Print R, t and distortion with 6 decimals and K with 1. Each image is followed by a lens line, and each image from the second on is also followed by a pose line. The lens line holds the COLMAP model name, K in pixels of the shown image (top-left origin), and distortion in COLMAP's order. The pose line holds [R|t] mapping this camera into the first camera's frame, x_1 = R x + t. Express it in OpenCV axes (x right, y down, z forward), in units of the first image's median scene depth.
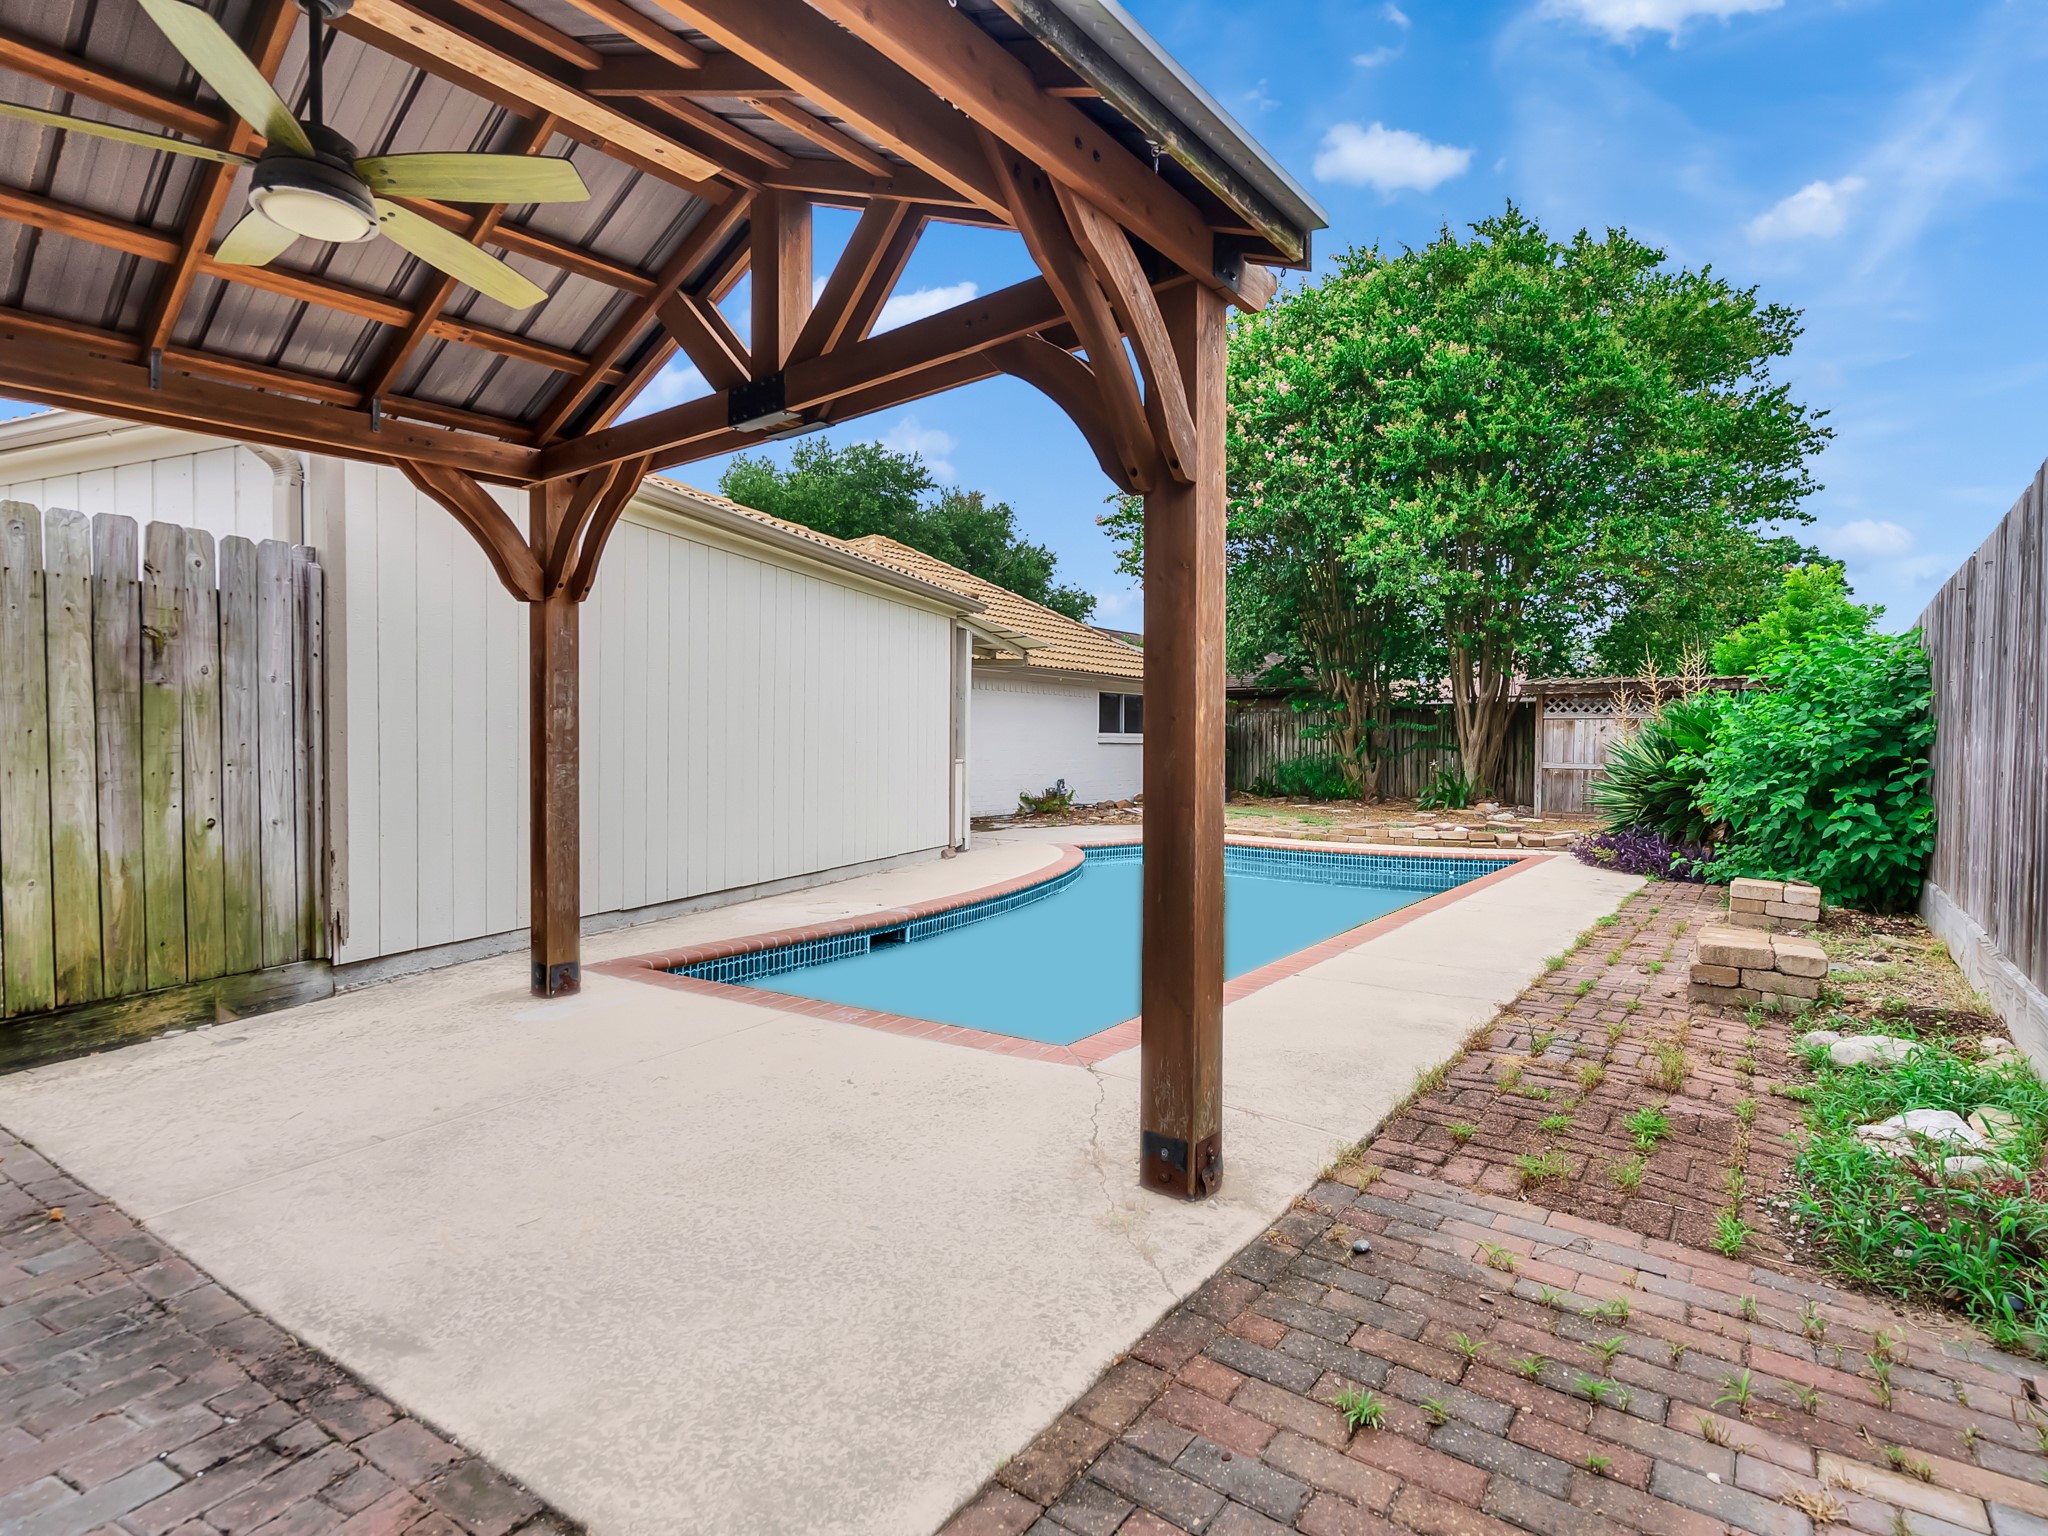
lens RADIAL K [[1058.4, 0, 994.9], [0, 1058.4, 763.8], [0, 0, 1]] dist [-0.002069, 0.001710]
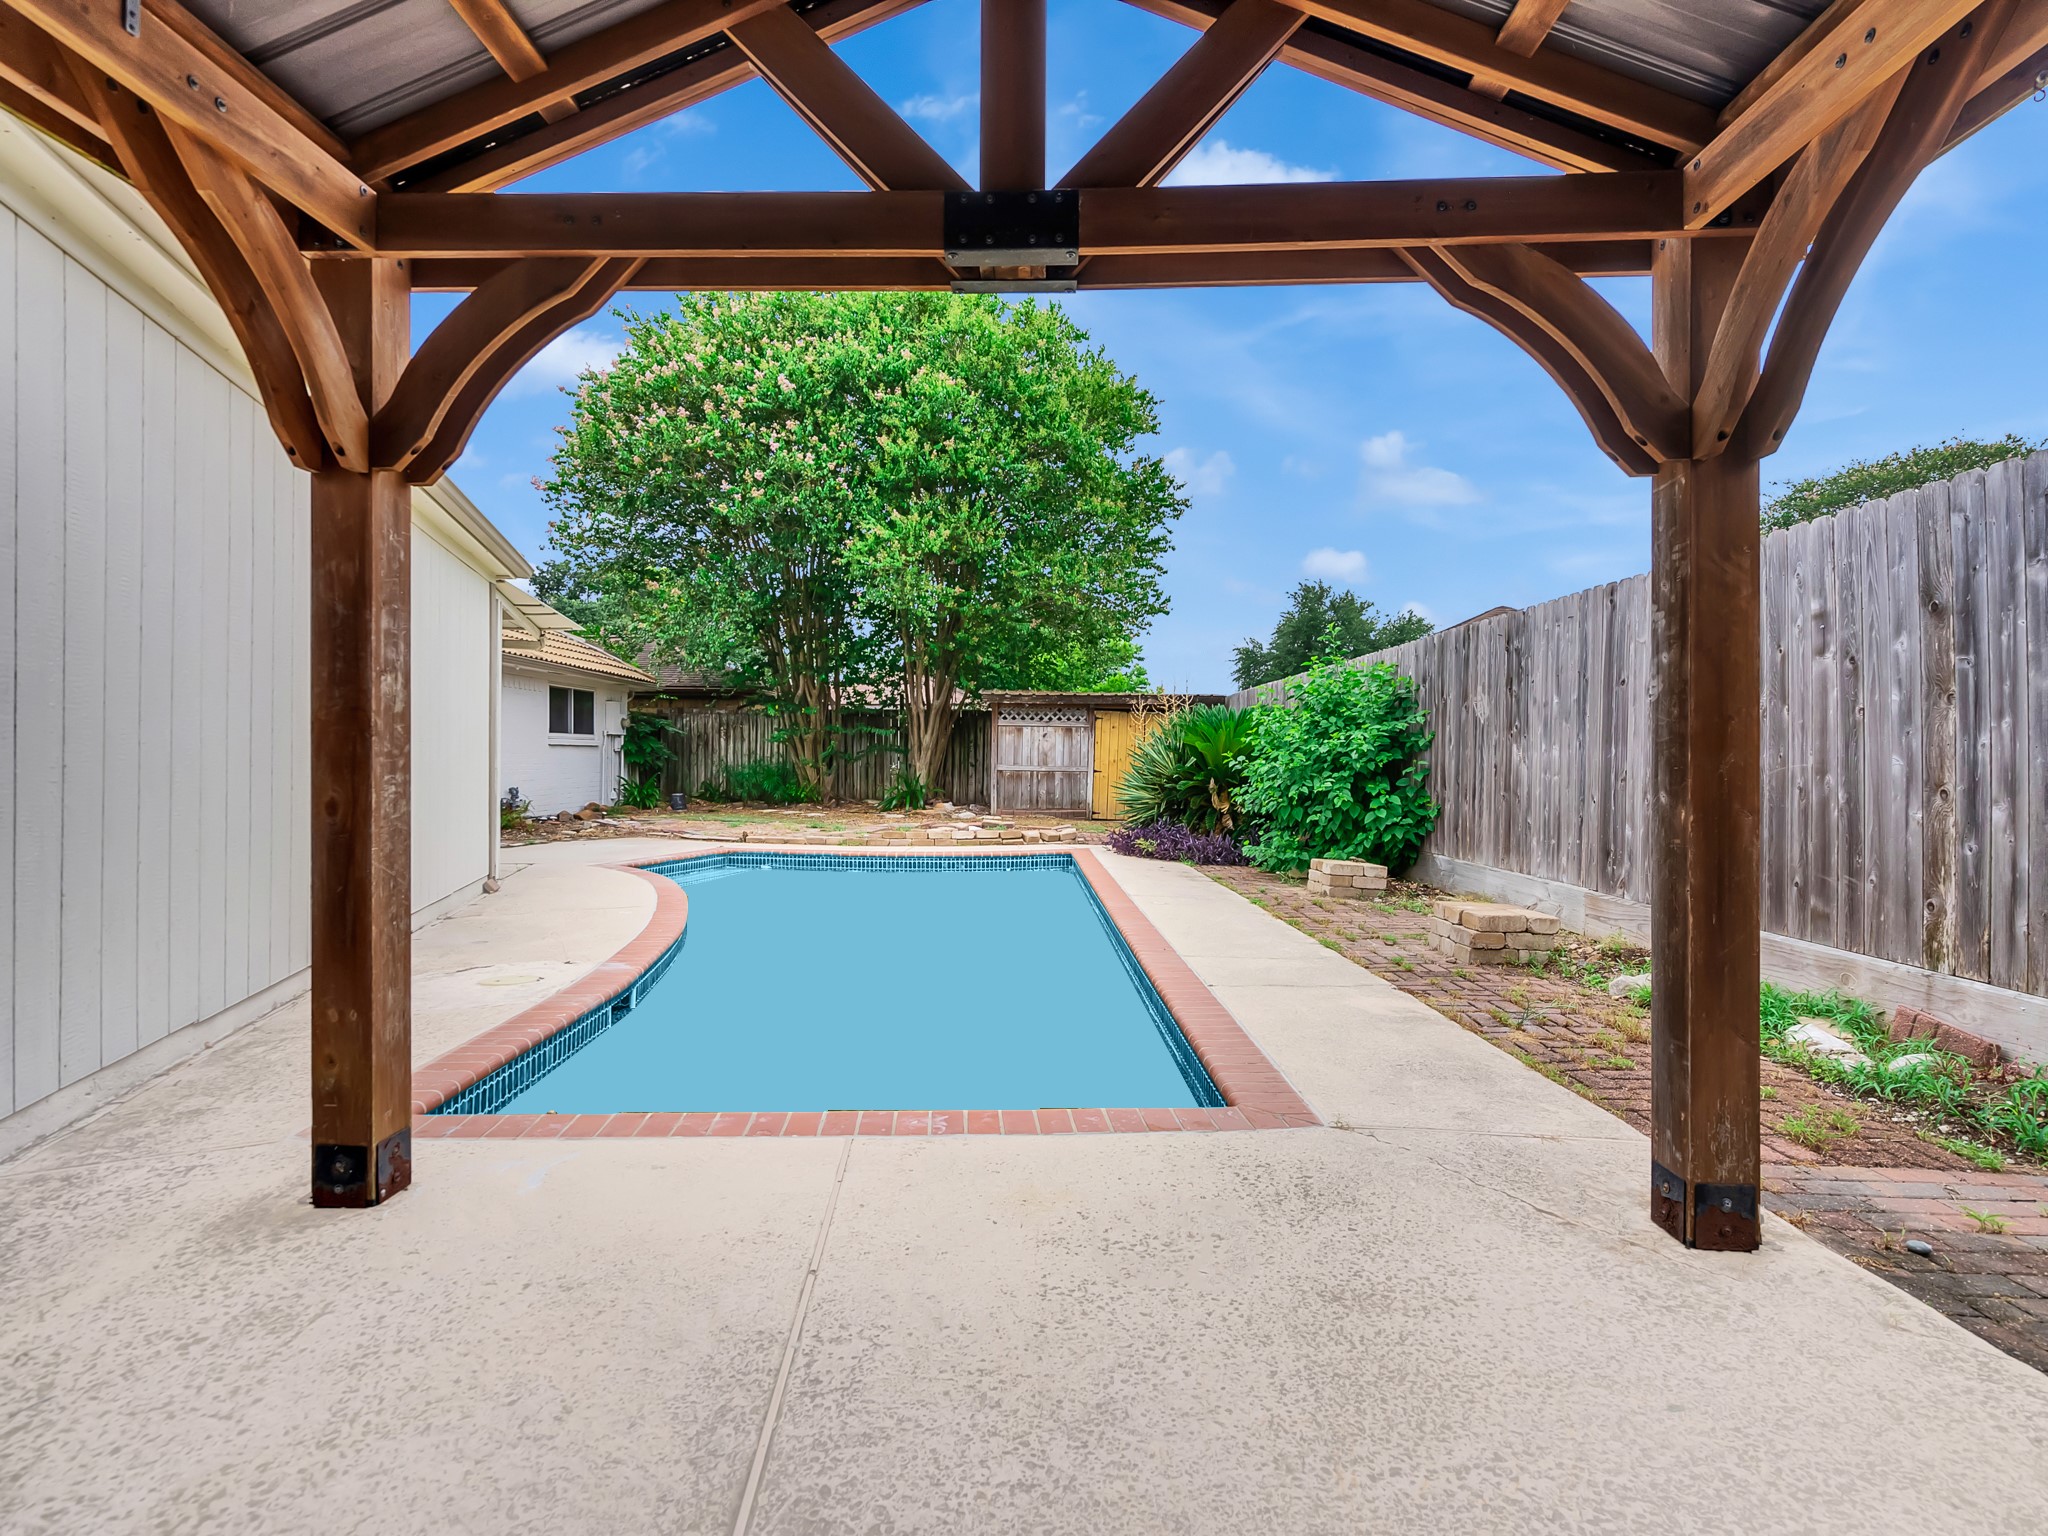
lens RADIAL K [[1058.4, 0, 994.9], [0, 1058.4, 763.8], [0, 0, 1]] dist [-0.002069, 0.001710]
pose [[0.800193, -0.003885, 0.599730, -0.348239], [0.005978, 0.999981, -0.001498, -0.002026], [-0.599713, 0.004784, 0.800201, 0.263404]]
